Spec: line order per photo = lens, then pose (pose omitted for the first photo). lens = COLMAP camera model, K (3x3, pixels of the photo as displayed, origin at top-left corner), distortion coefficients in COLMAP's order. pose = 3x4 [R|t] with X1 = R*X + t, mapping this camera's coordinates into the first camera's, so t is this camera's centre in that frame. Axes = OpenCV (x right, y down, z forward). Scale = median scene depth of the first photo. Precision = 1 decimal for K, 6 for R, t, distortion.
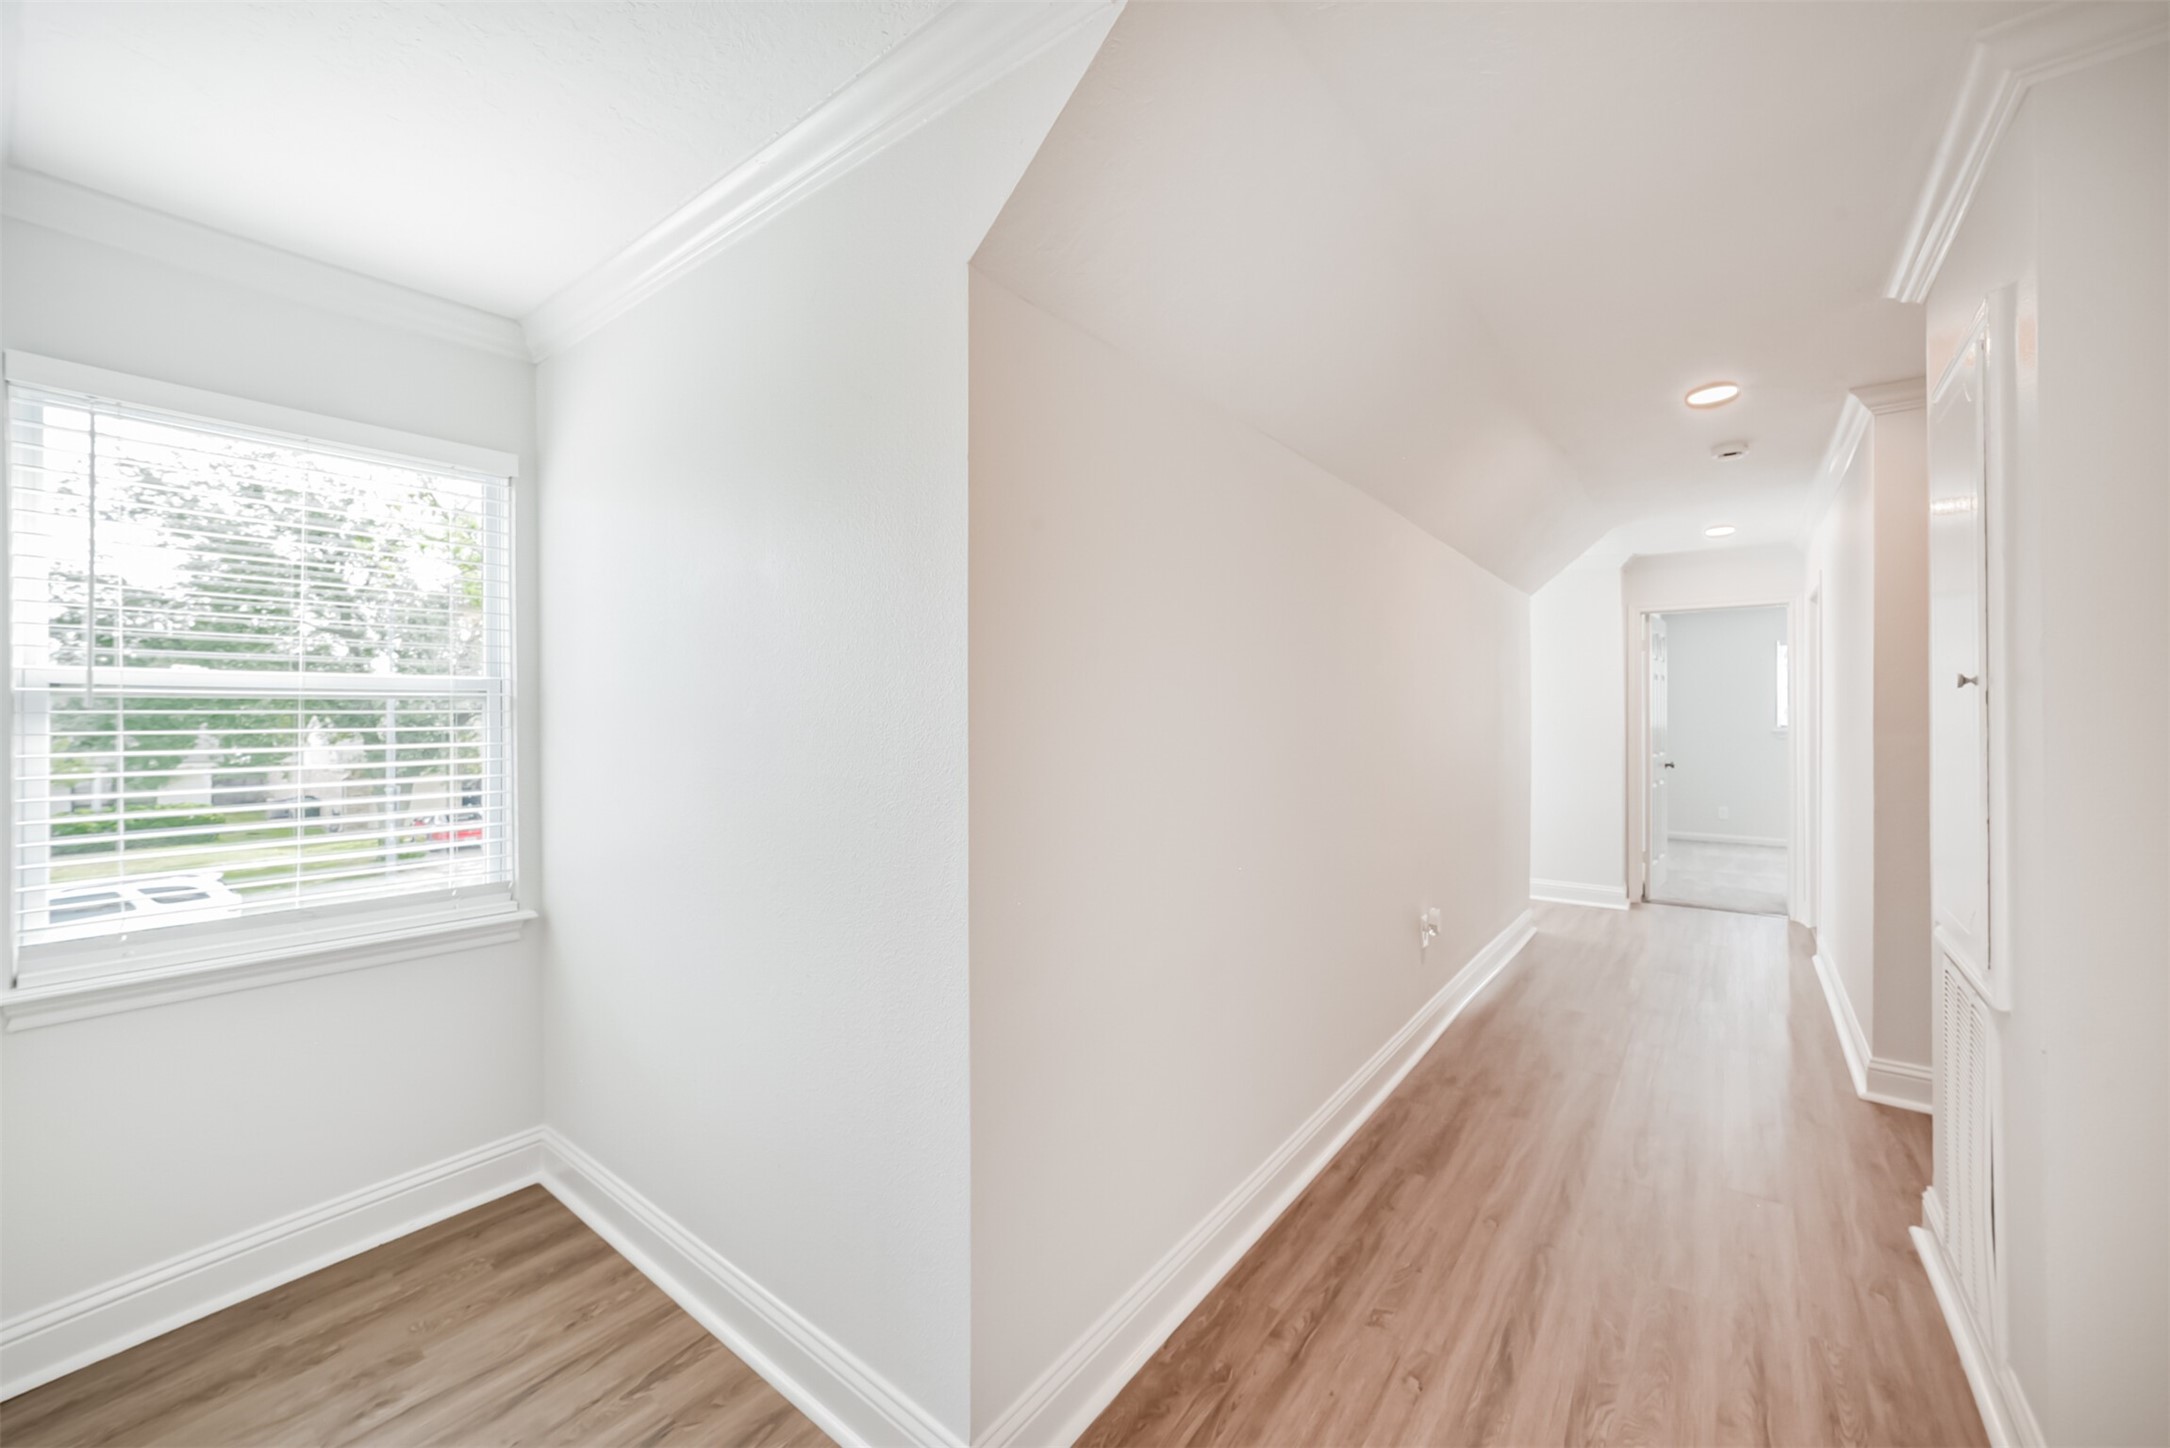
lens RADIAL K [[842.0, 0, 1097.0], [0, 842.0, 708.3], [0, 0, 1]] dist [-0.016539, 0.007112]
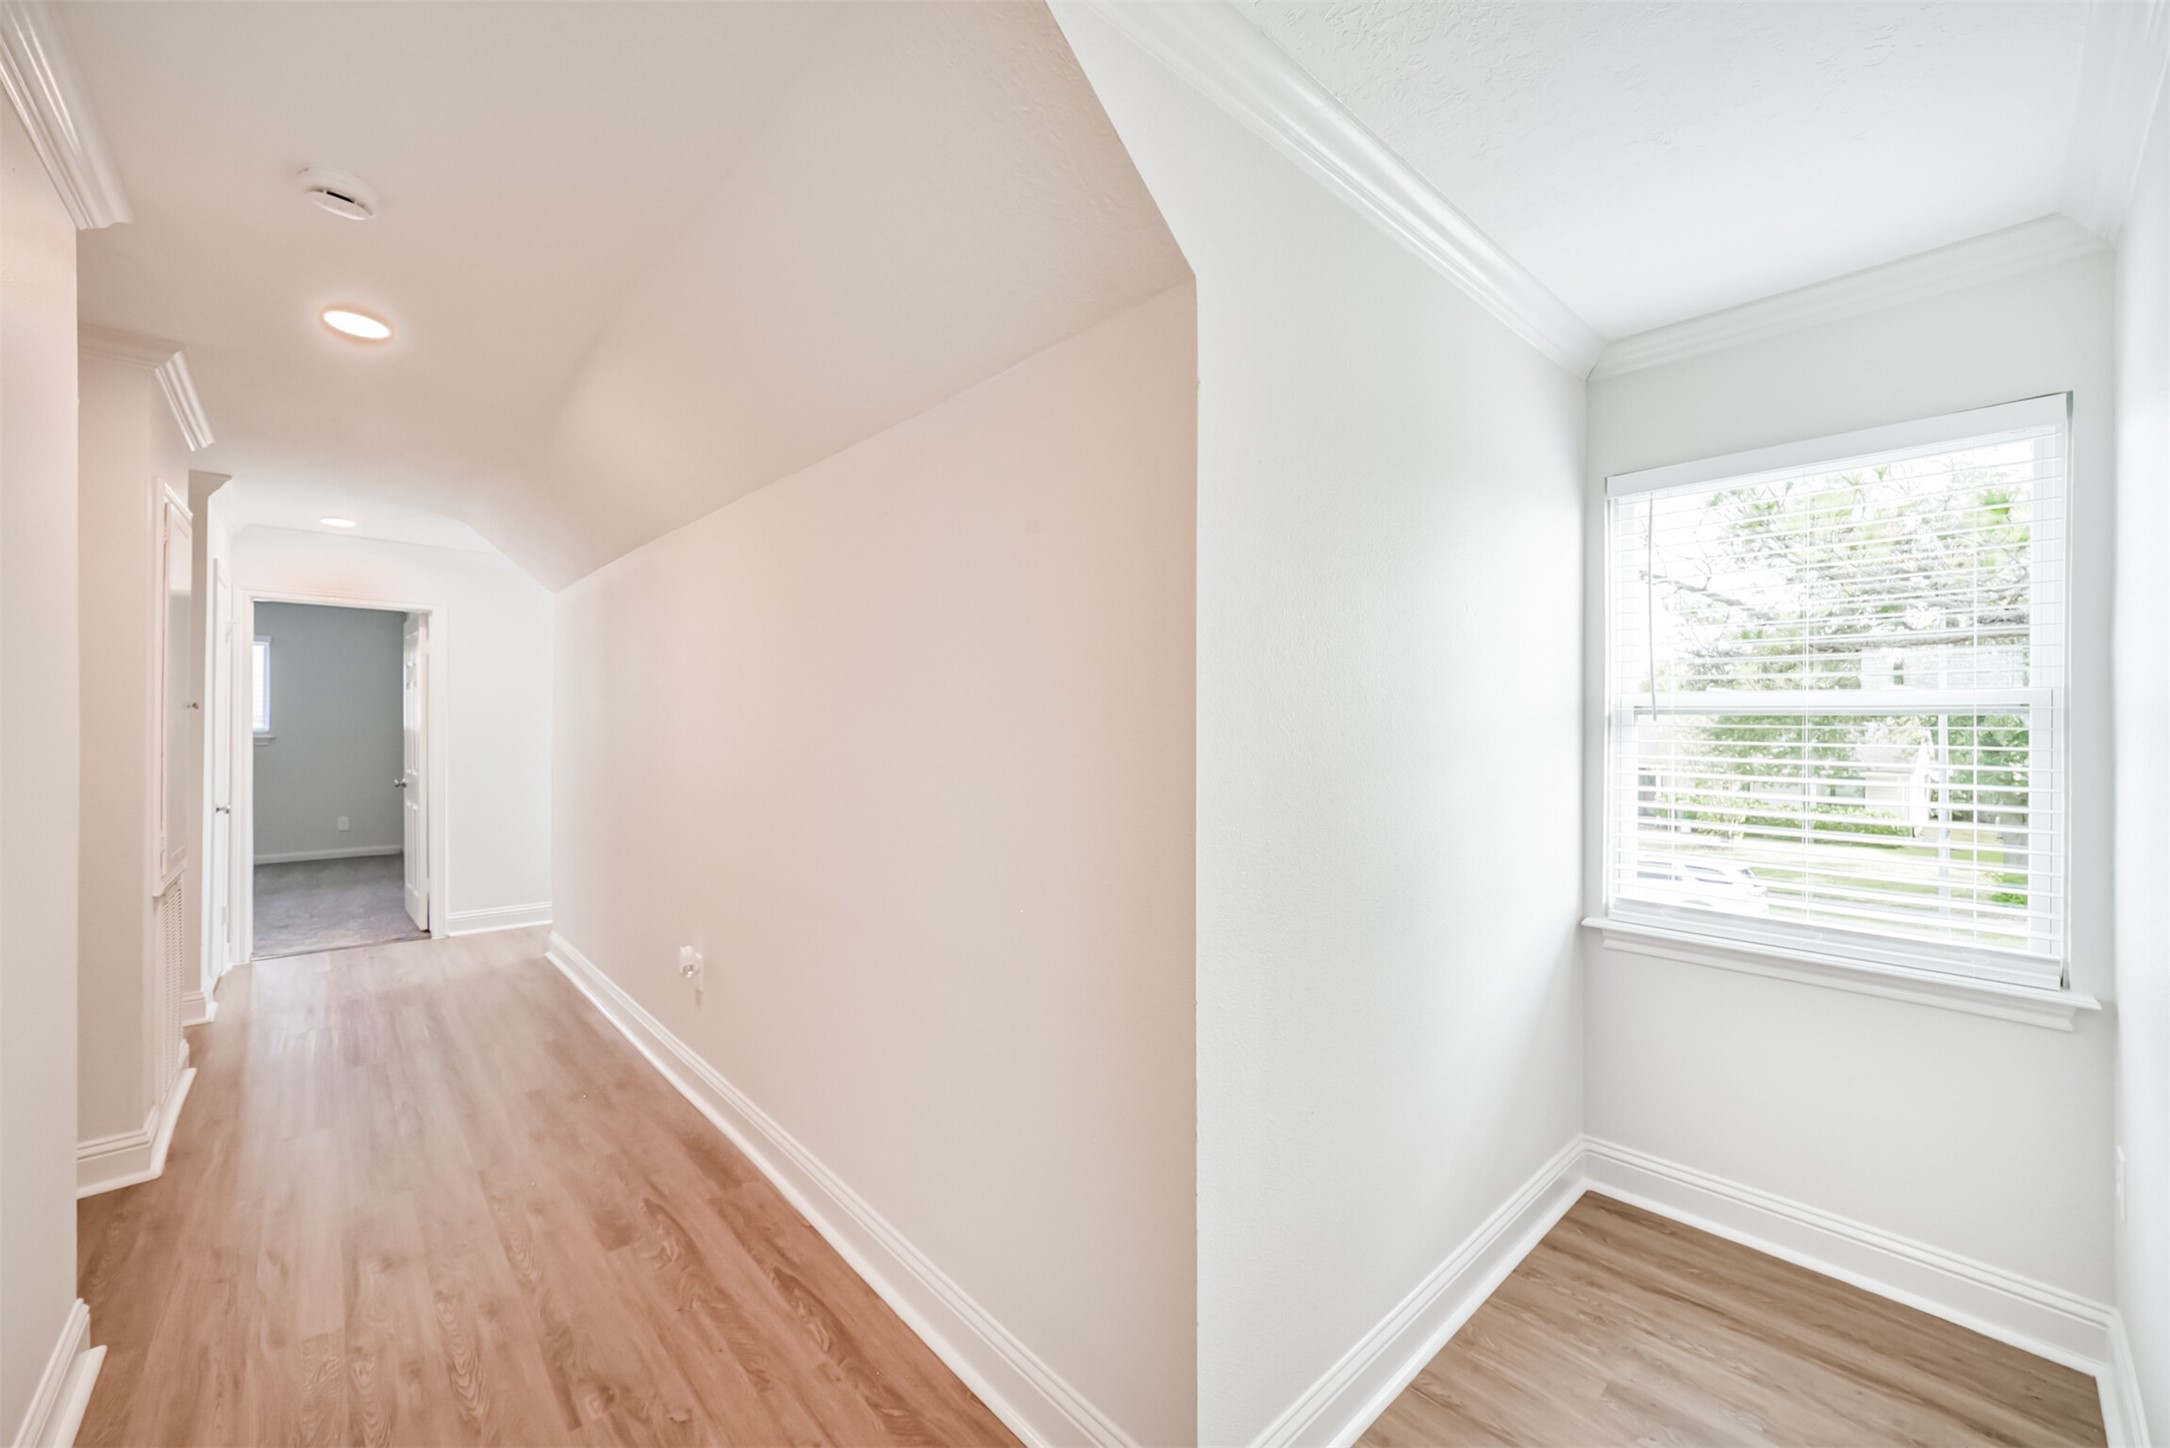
lens RADIAL K [[842.0, 0, 1090.8], [0, 842.0, 719.6], [0, 0, 1]] dist [-0.016539, 0.007112]
pose [[-0.167609, -0.000572, -0.985853, 0.239024], [-0.004556, 0.999990, 0.000194, -0.001303], [0.985843, 0.004524, -0.167610, 0.309973]]
